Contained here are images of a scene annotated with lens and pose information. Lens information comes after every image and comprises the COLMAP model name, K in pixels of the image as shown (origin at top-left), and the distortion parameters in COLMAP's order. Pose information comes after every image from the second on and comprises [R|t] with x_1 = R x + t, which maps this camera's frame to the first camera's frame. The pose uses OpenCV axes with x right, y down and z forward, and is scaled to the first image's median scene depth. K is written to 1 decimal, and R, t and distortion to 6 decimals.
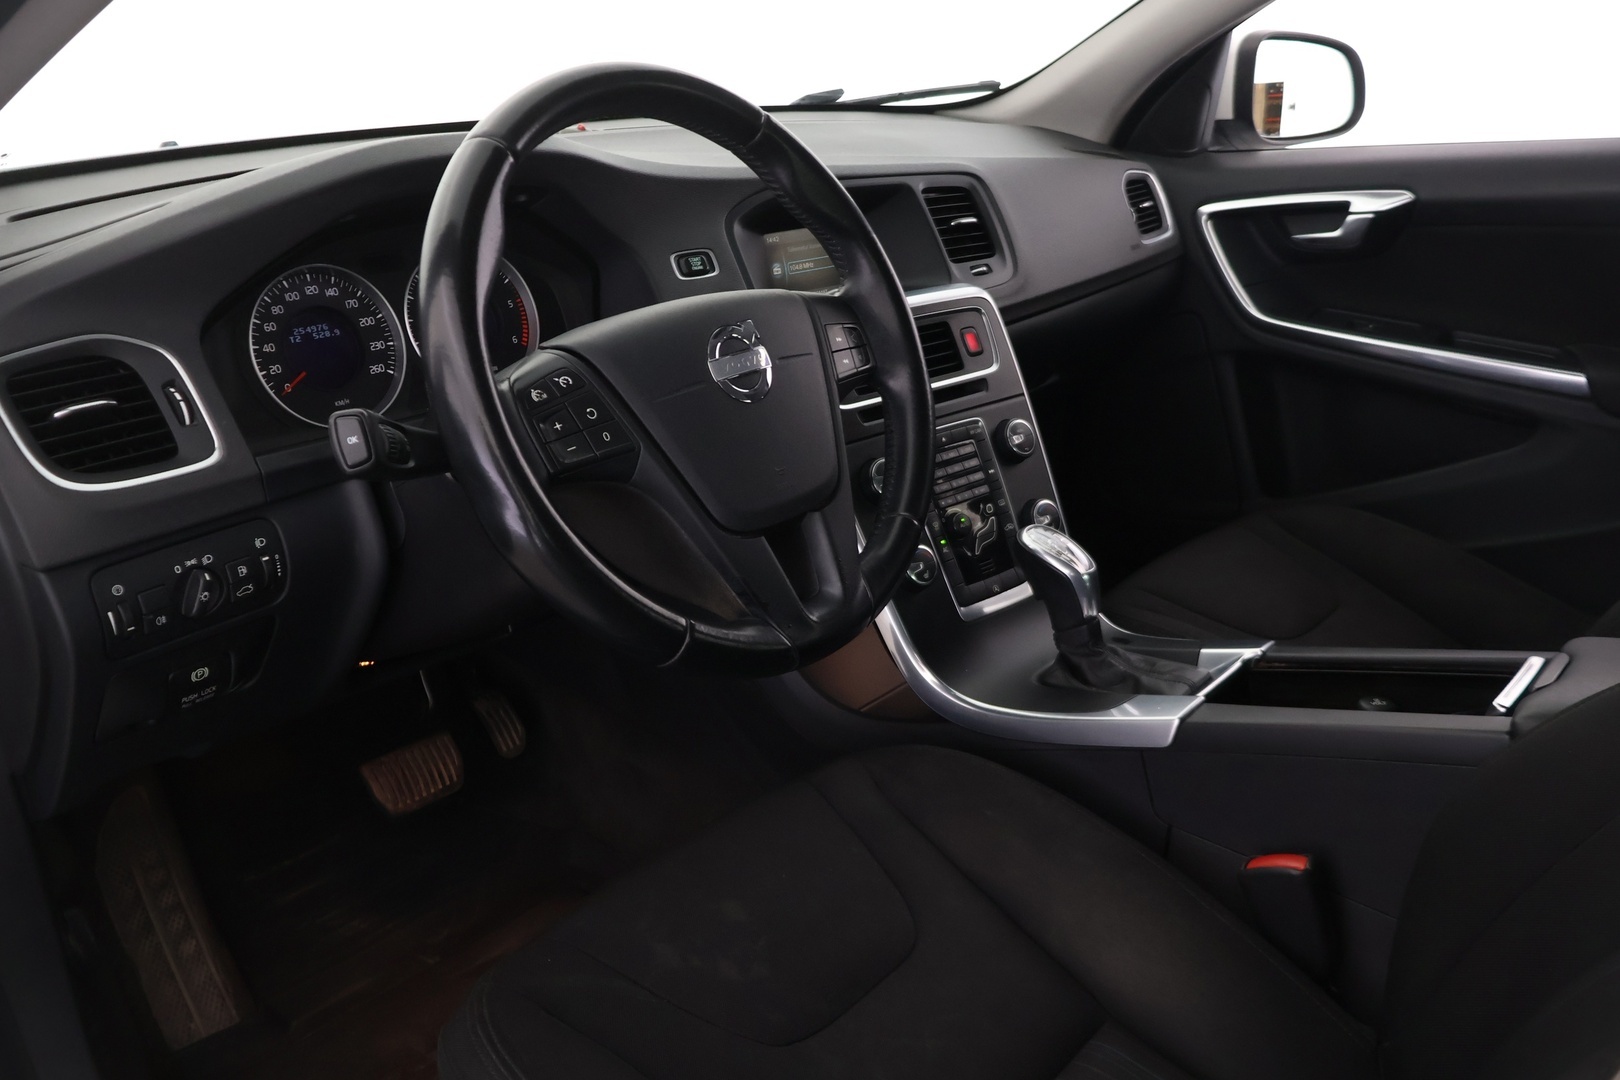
lens RADIAL K [[1379.4, 0, 810.0], [0, 1379.4, 540.0], [0, 0, 1]] dist [-0.010586, 0.011739]
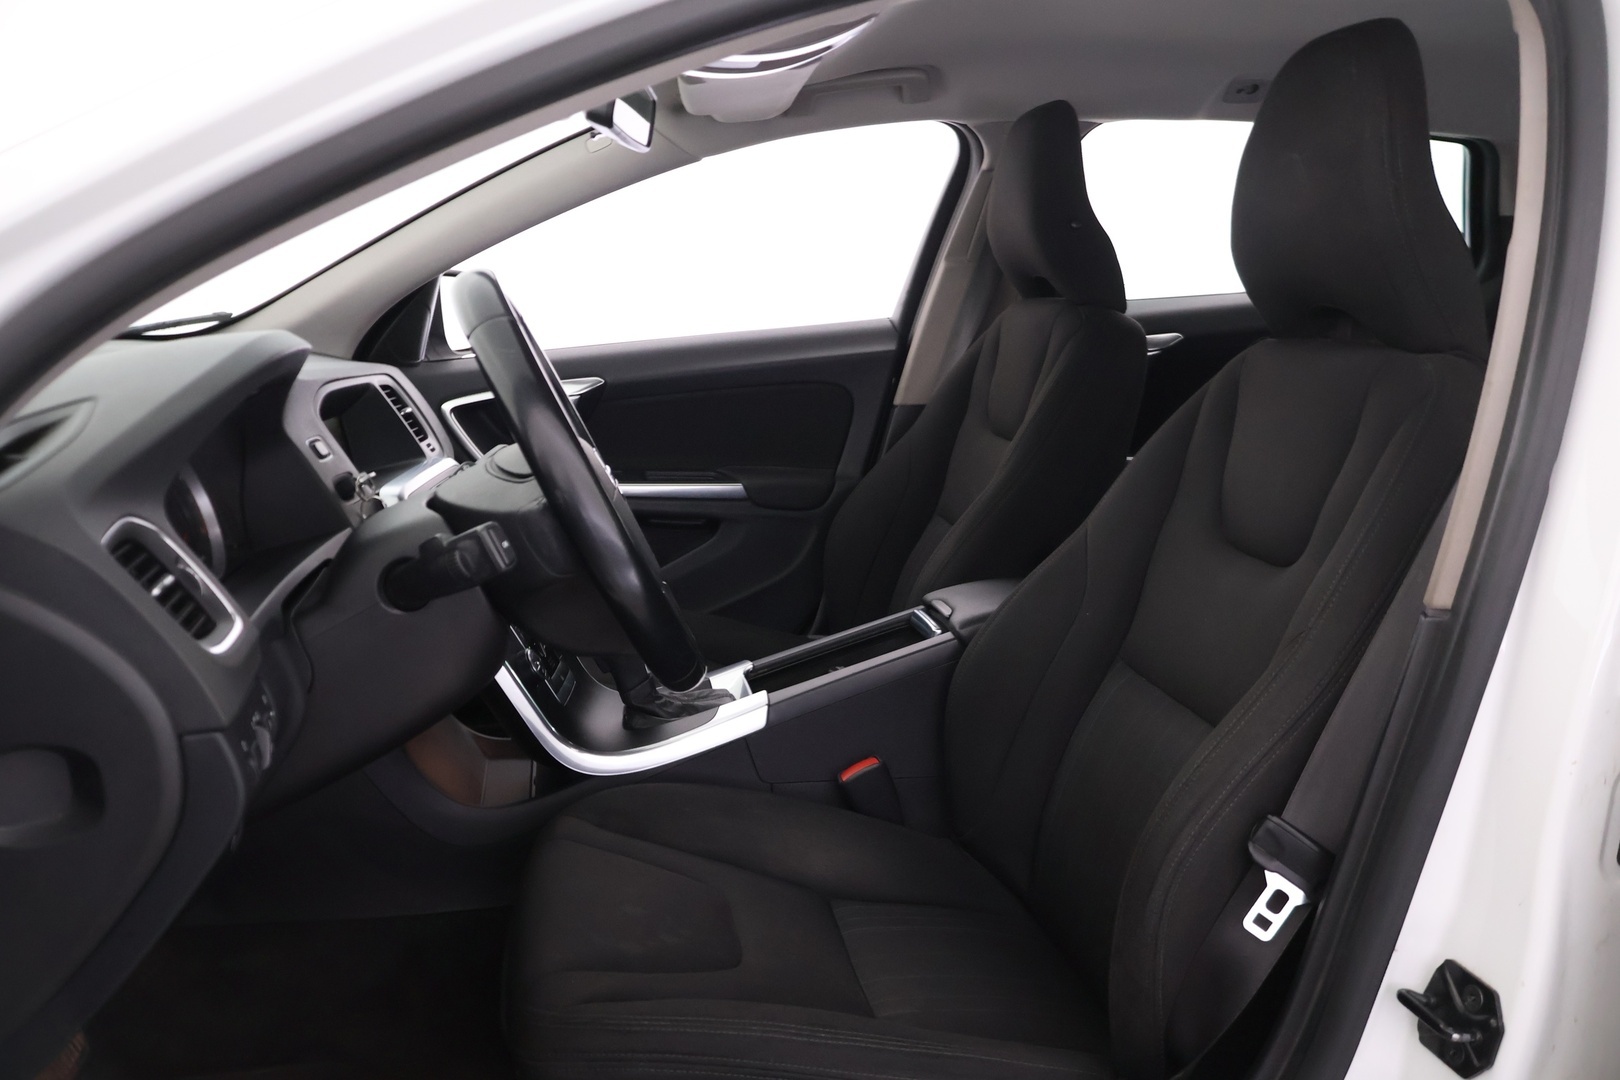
lens RADIAL K [[1379.4, 0, 810.0], [0, 1379.4, 540.0], [0, 0, 1]] dist [-0.010586, 0.011739]
pose [[0.616755, -0.141619, 0.774311, -0.863217], [0.278157, 0.959430, -0.046080, 0.045056], [-0.736371, 0.243800, 0.631125, 0.001258]]
